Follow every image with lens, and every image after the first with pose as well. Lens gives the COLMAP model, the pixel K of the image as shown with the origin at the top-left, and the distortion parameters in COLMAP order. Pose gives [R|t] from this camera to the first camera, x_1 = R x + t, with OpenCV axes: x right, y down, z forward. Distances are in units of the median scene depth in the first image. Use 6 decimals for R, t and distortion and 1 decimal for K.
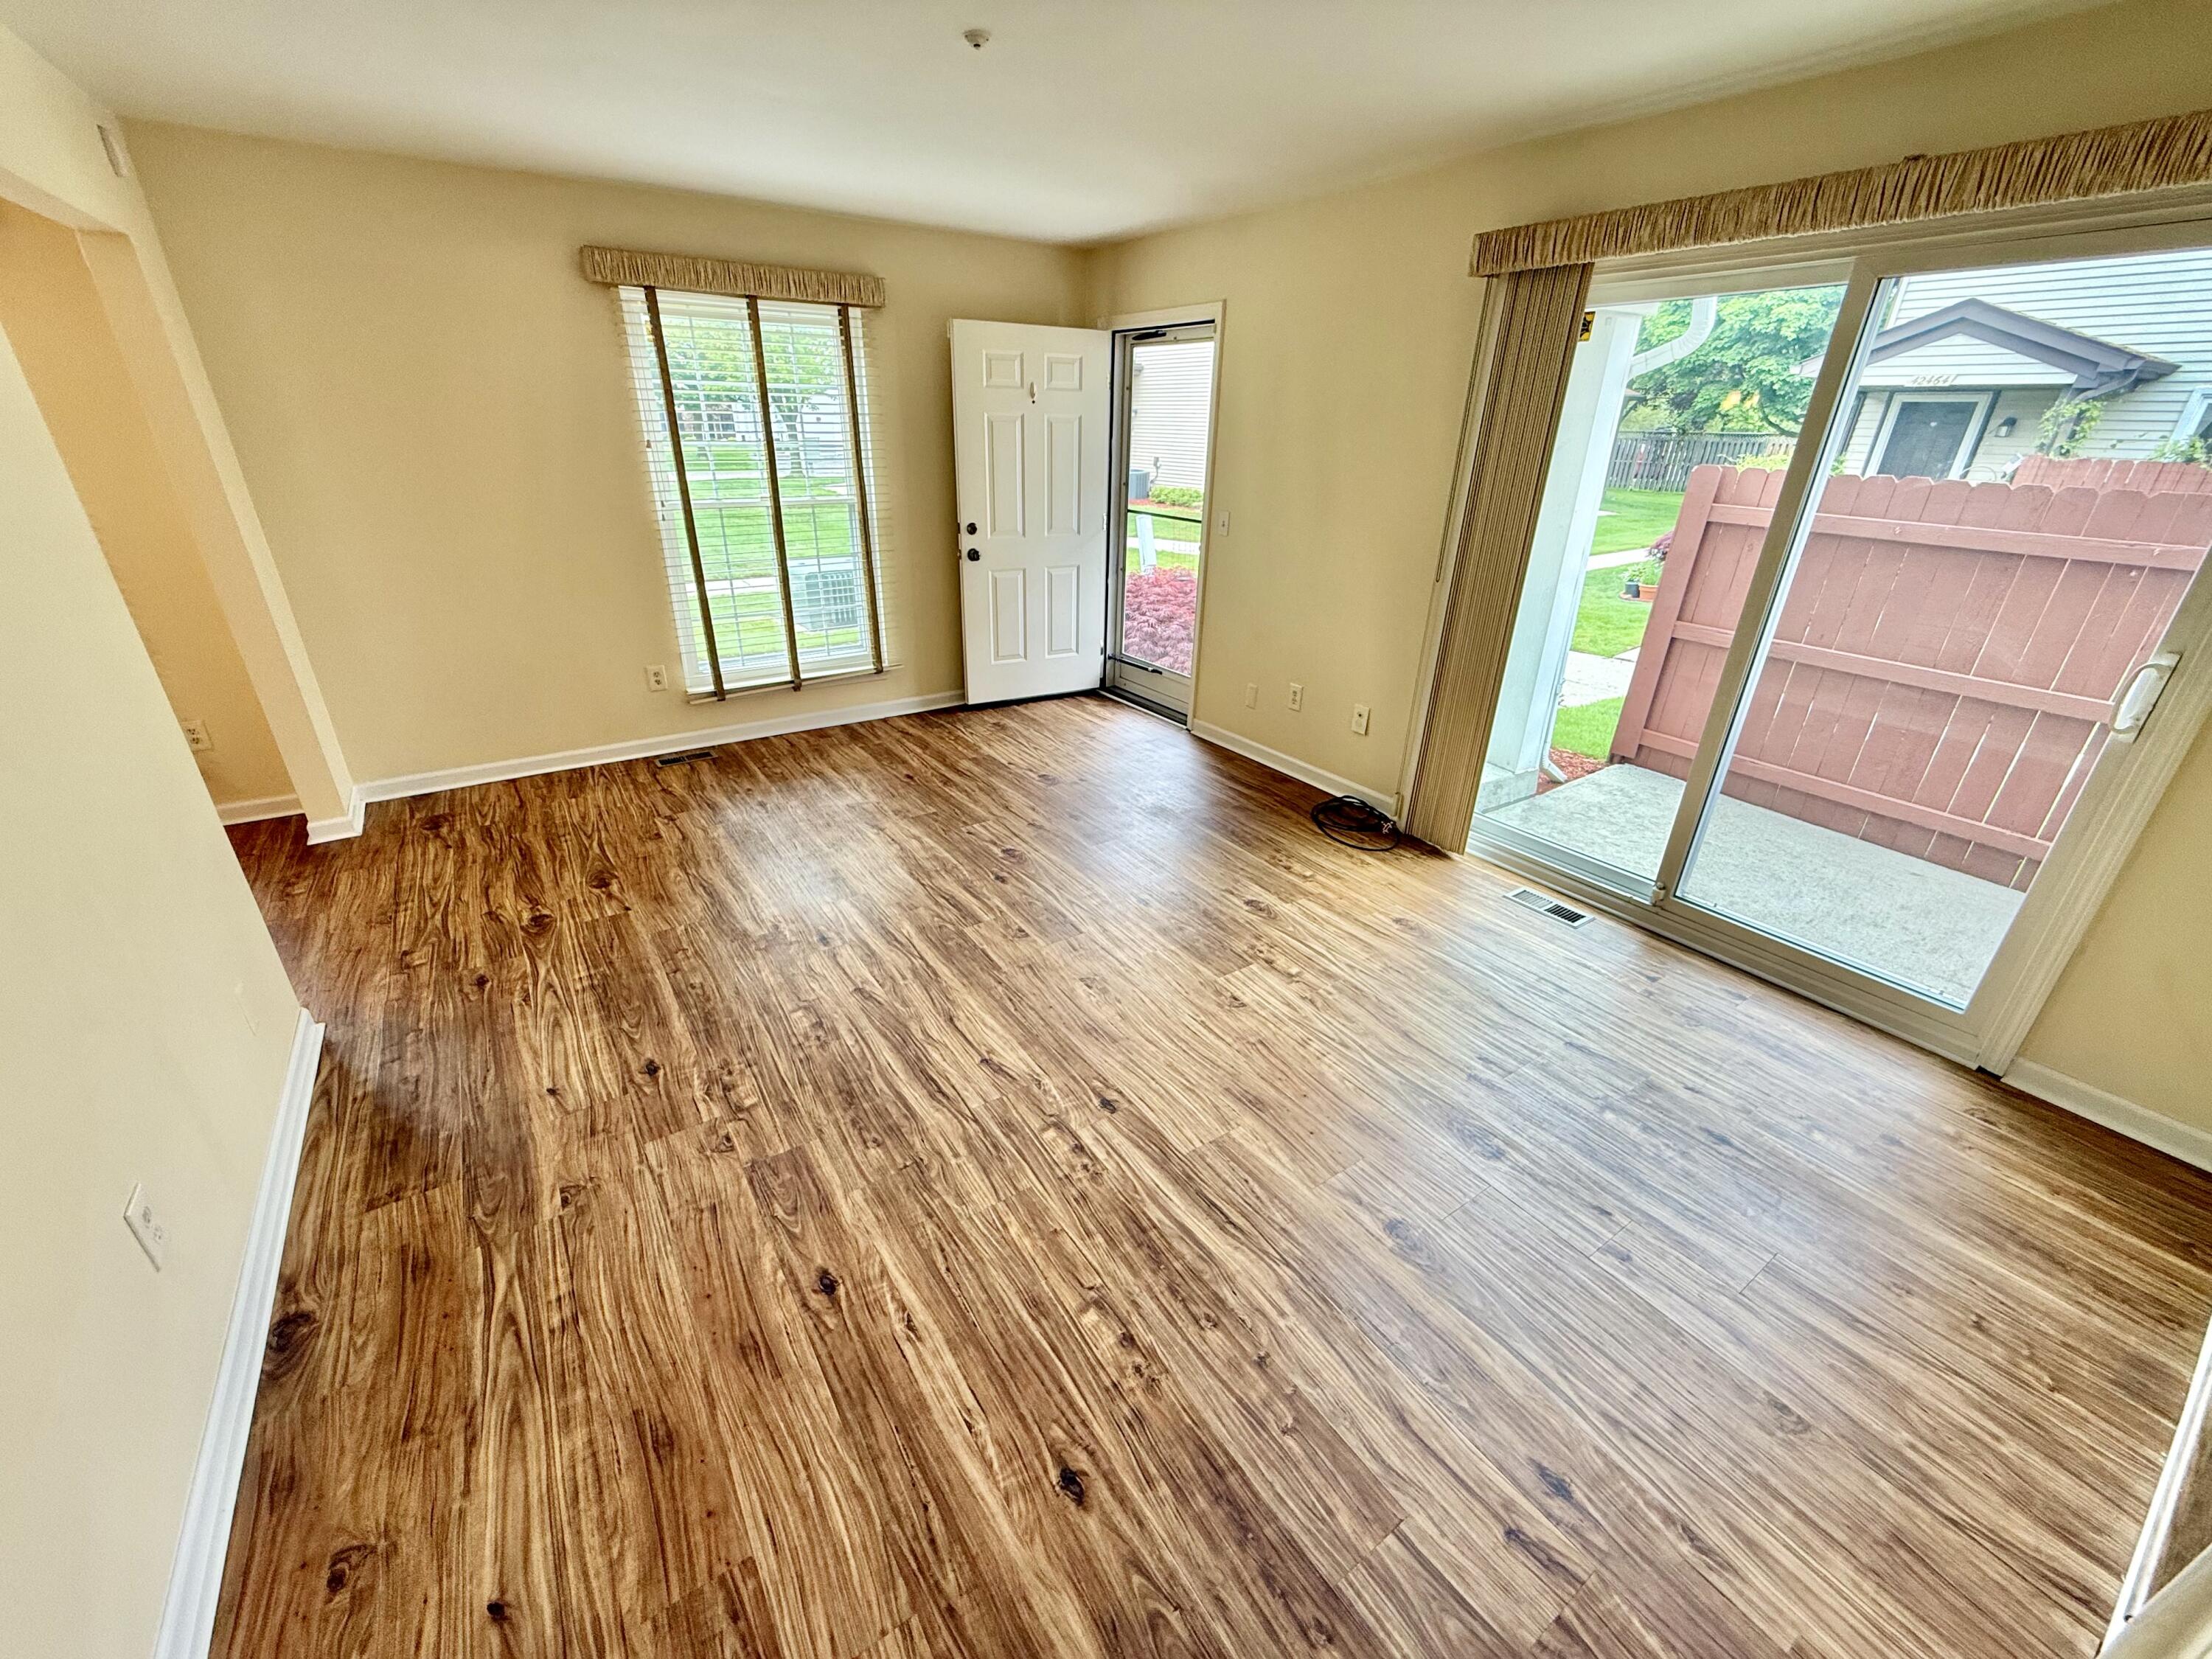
lens RADIAL K [[883.4, 0, 1095.9], [0, 883.4, 827.9], [0, 0, 1]] dist [0.001102, -0.000018]
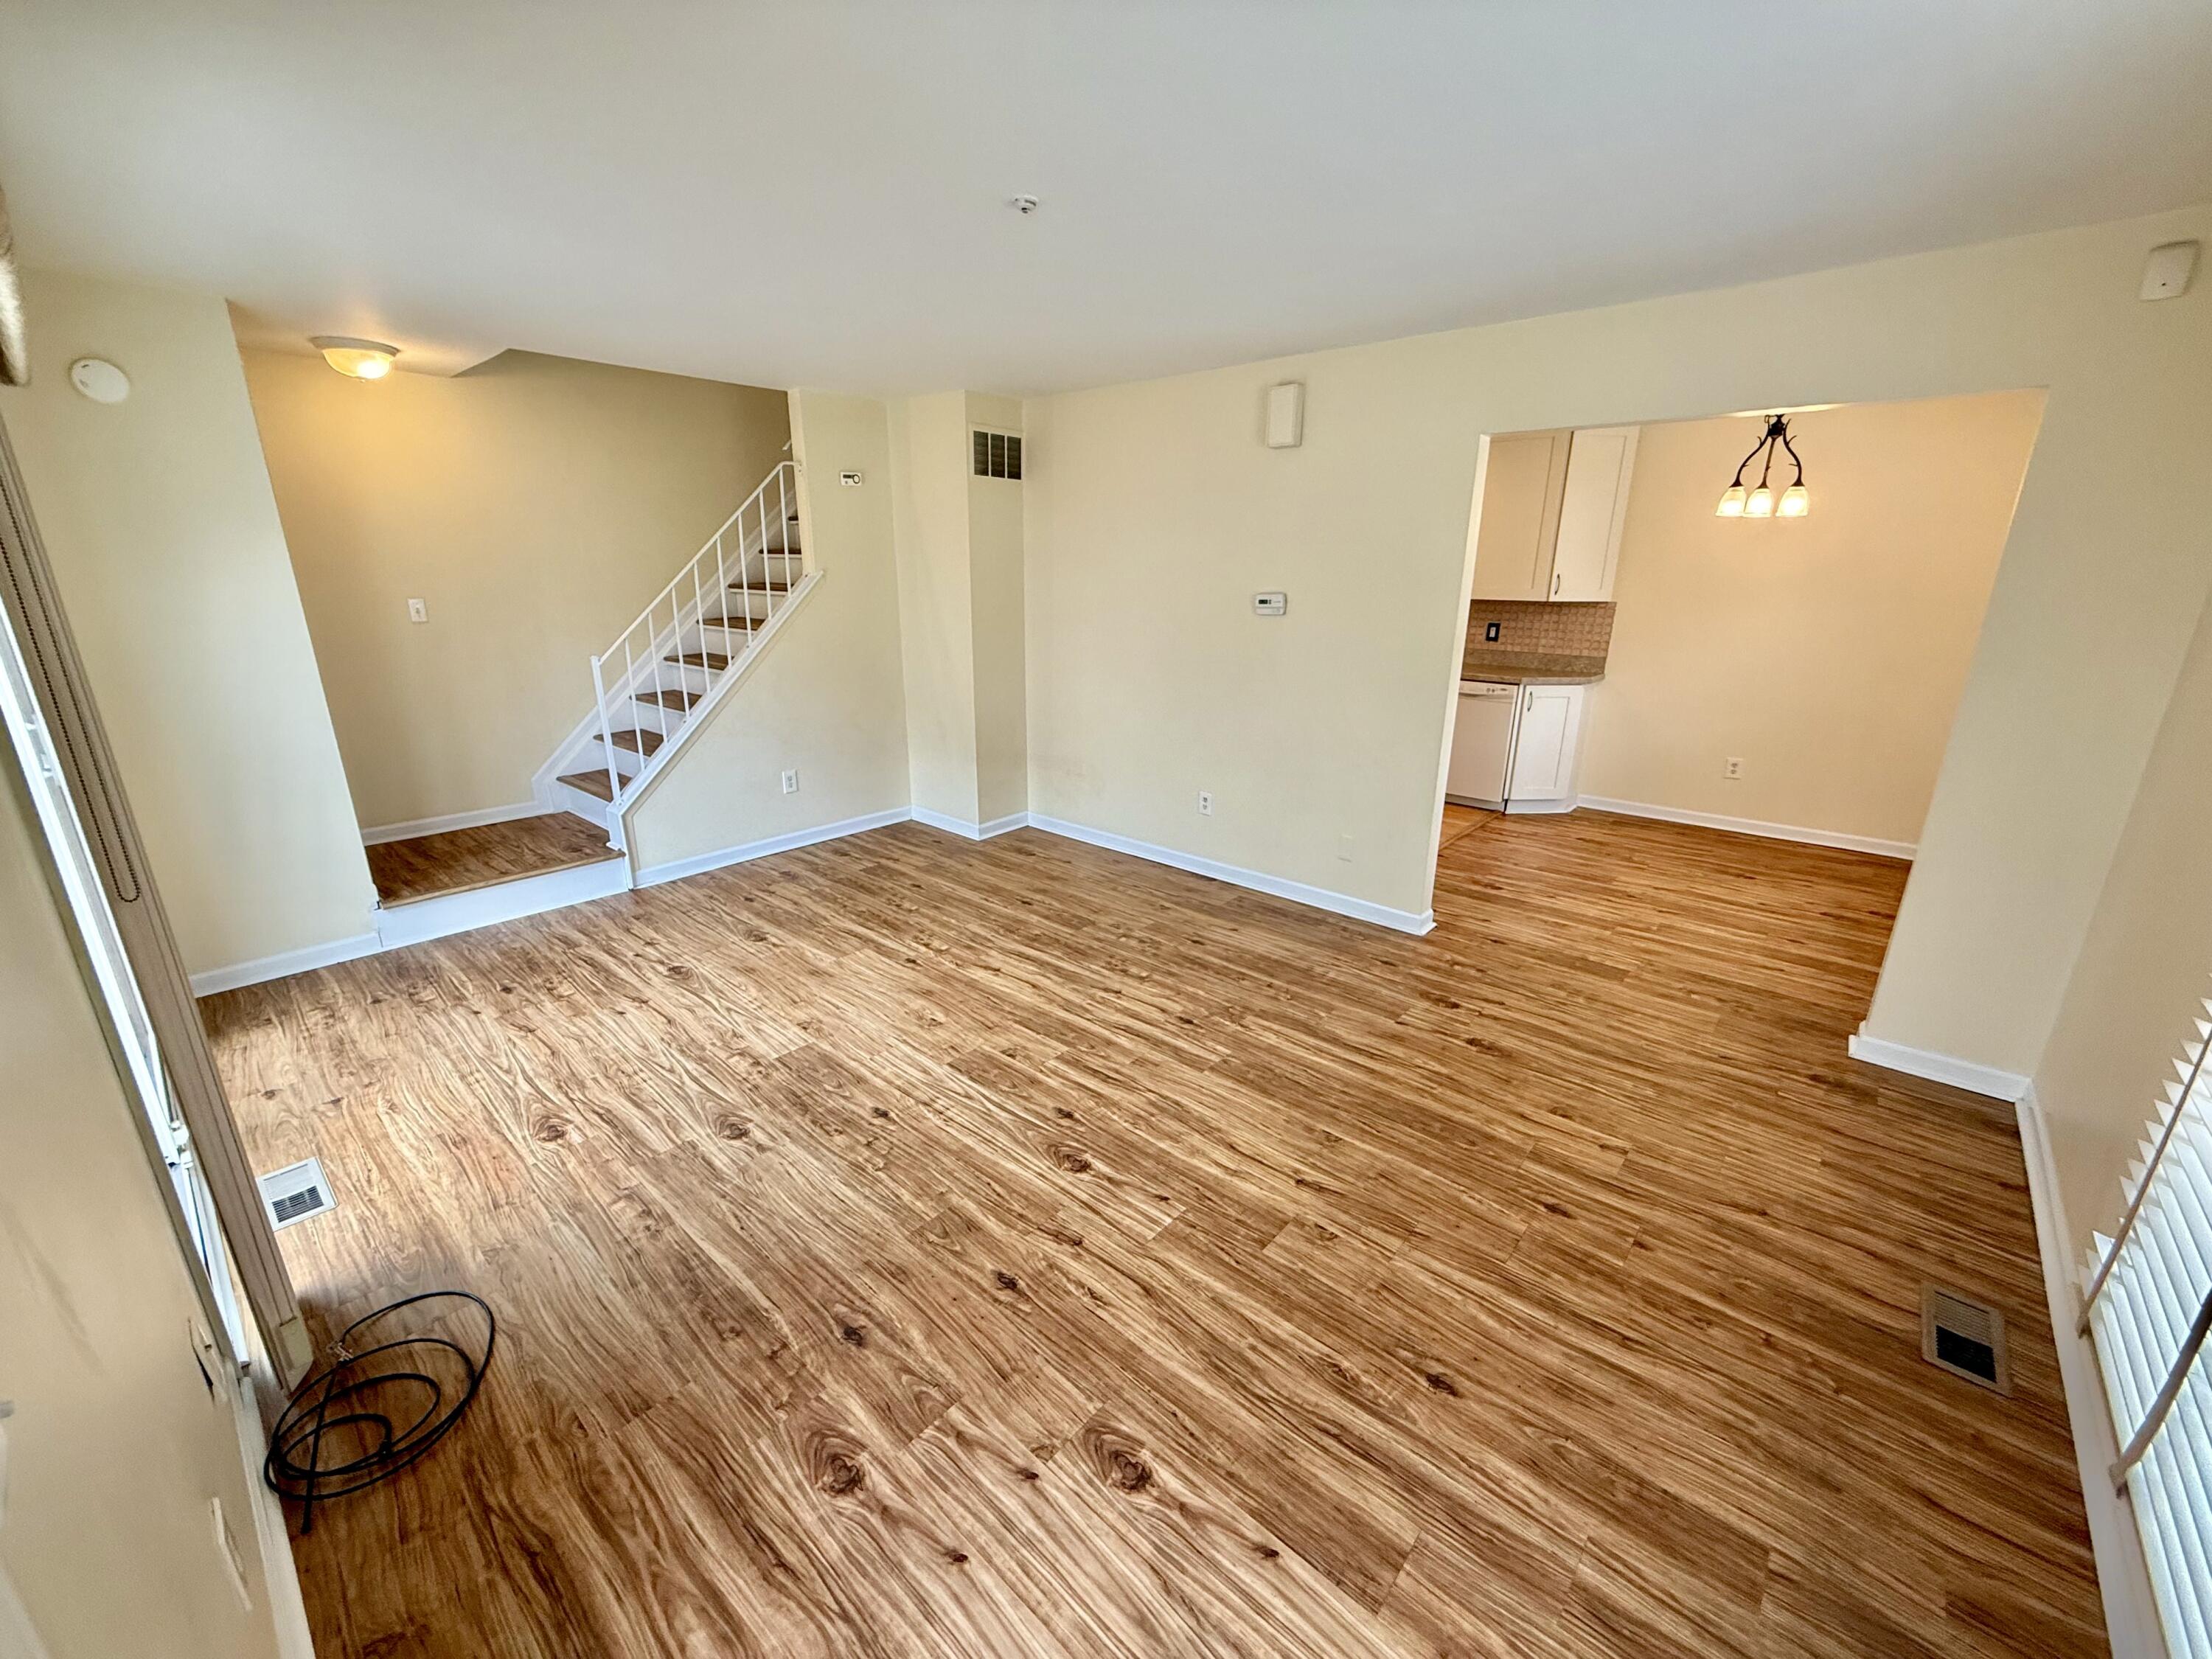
lens RADIAL K [[883.4, 0, 1097.2], [0, 883.4, 827.1], [0, 0, 1]] dist [0.001102, -0.000018]
pose [[-0.969132, 0.049015, -0.241620, 0.044933], [-0.123113, 0.752886, 0.646533, -0.683361], [0.213602, 0.656323, -0.723612, 1.486048]]
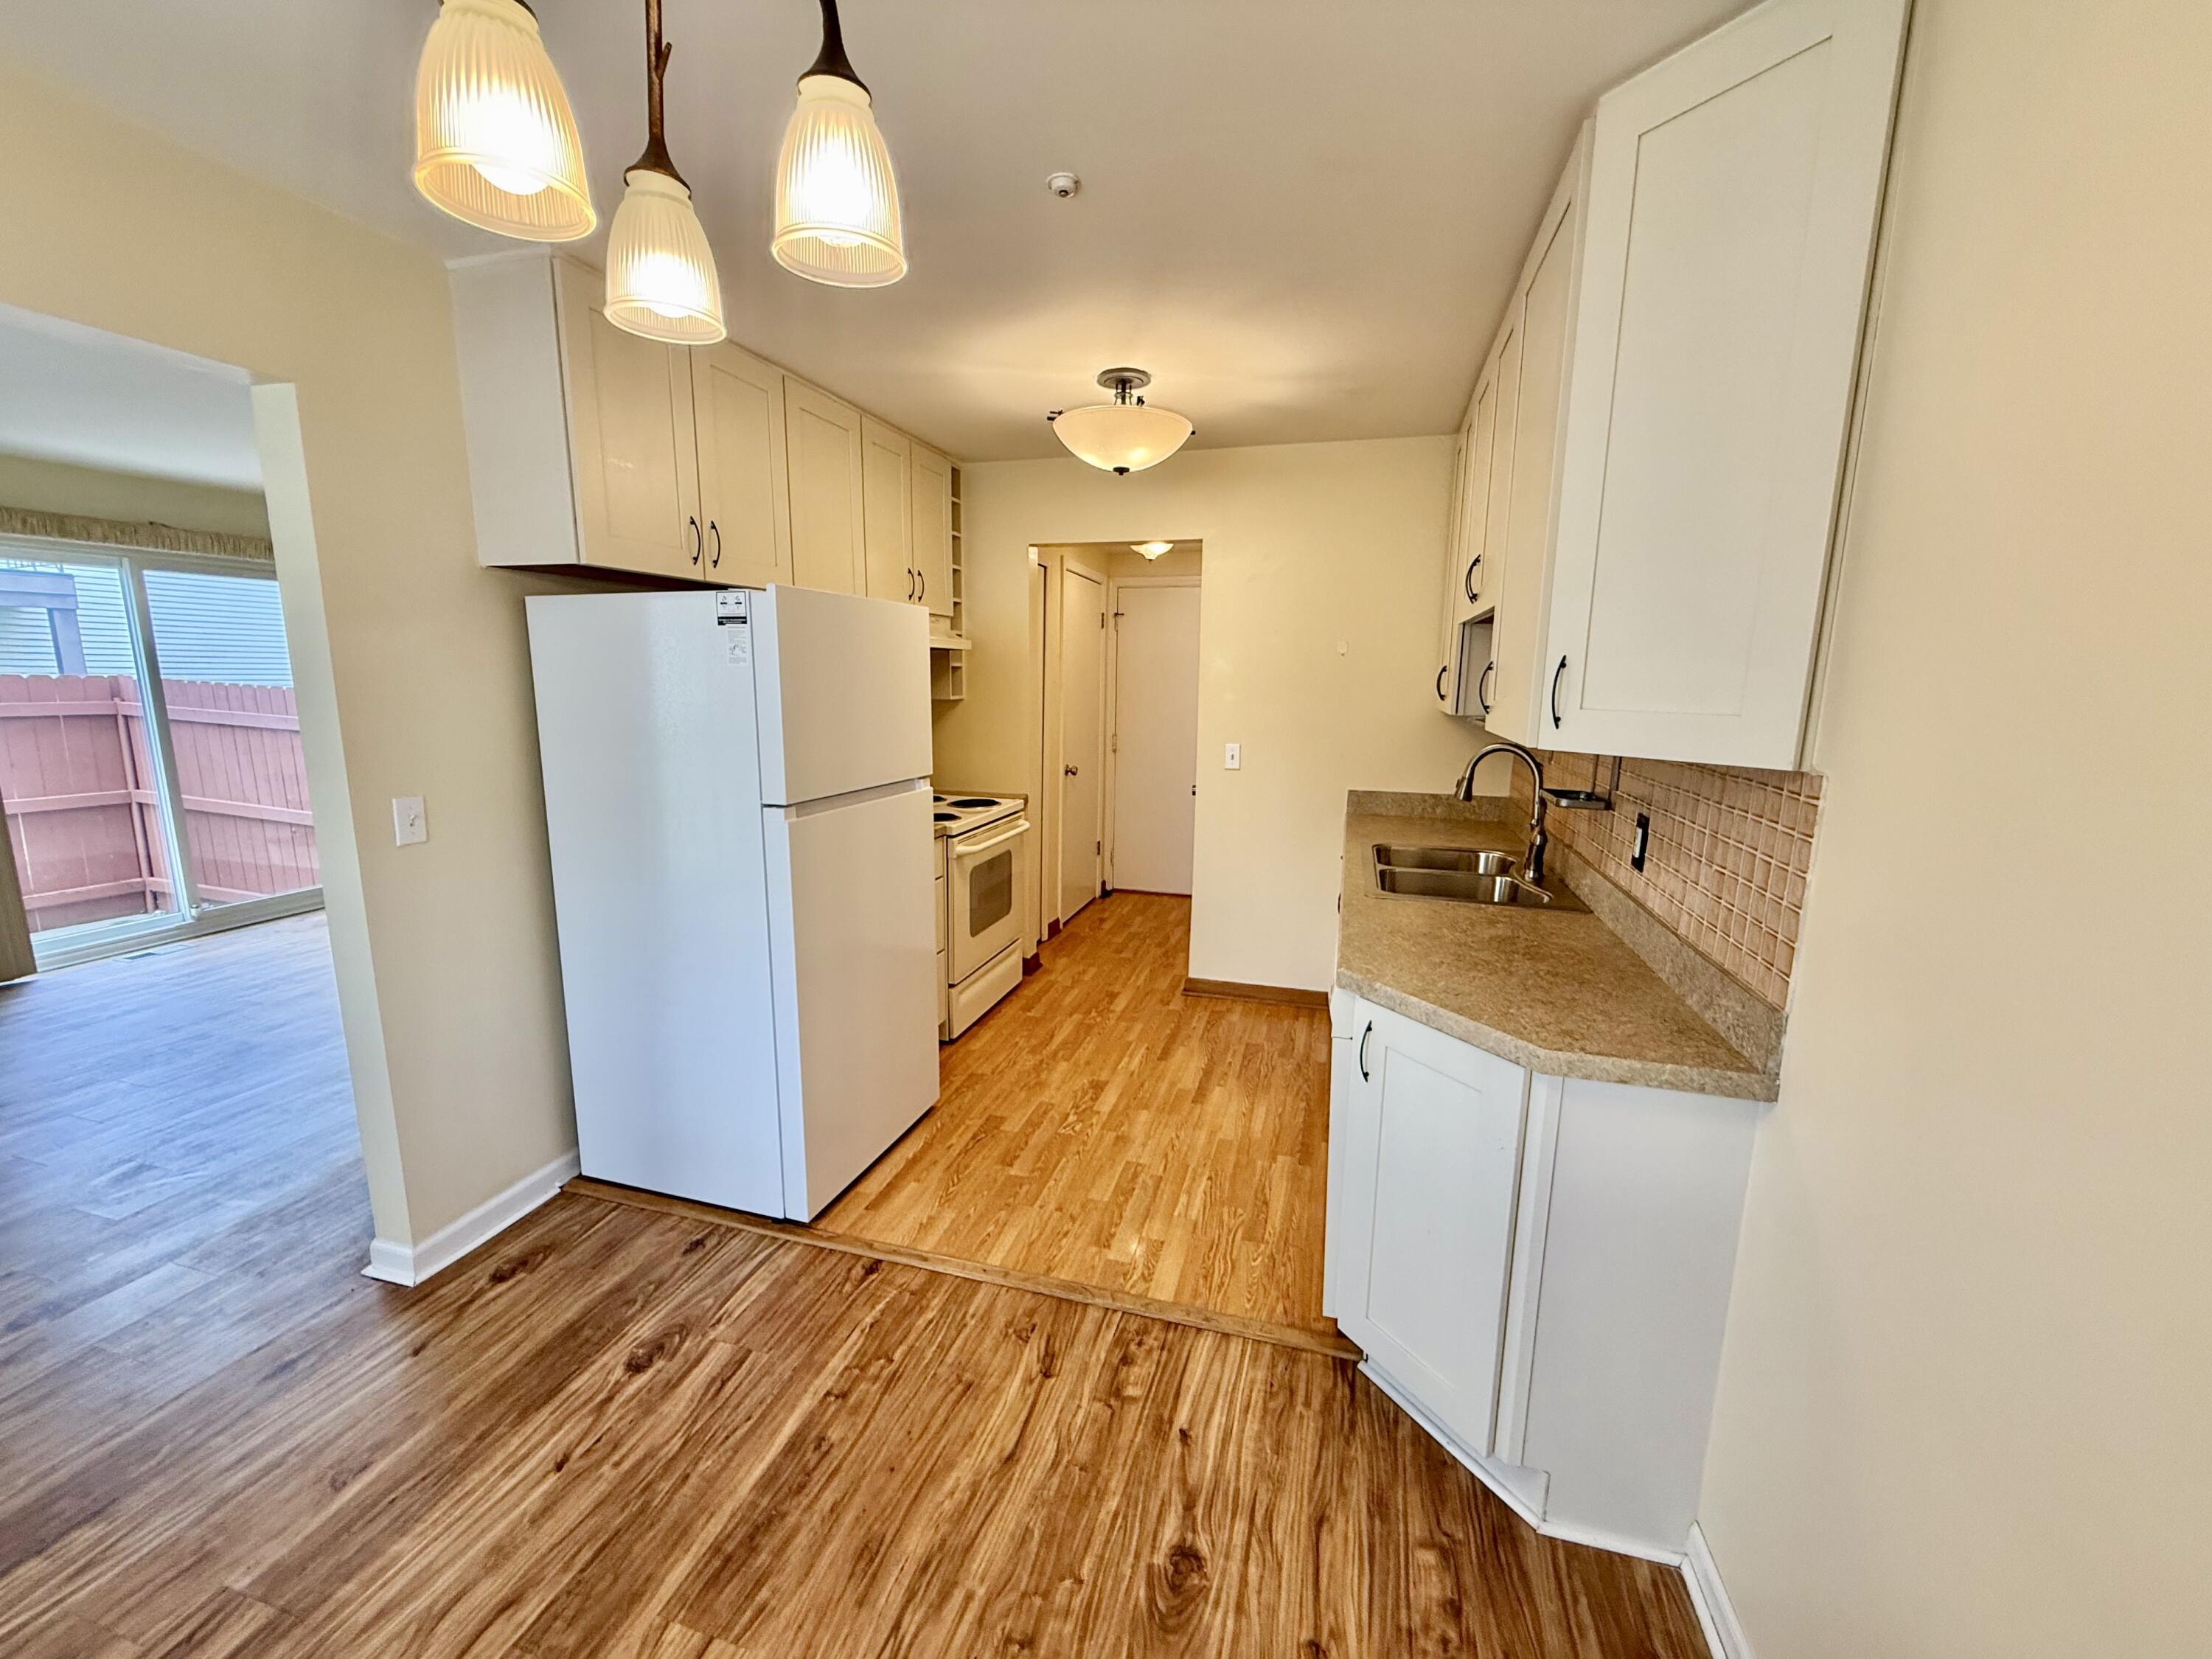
lens RADIAL K [[883.4, 0, 1093.9], [0, 883.4, 825.4], [0, 0, 1]] dist [0.001102, -0.000018]
pose [[-0.640544, -0.154402, 0.752239, -1.518011], [0.301828, 0.850120, 0.431505, -0.247141], [-0.706119, 0.503445, -0.497936, 0.552788]]
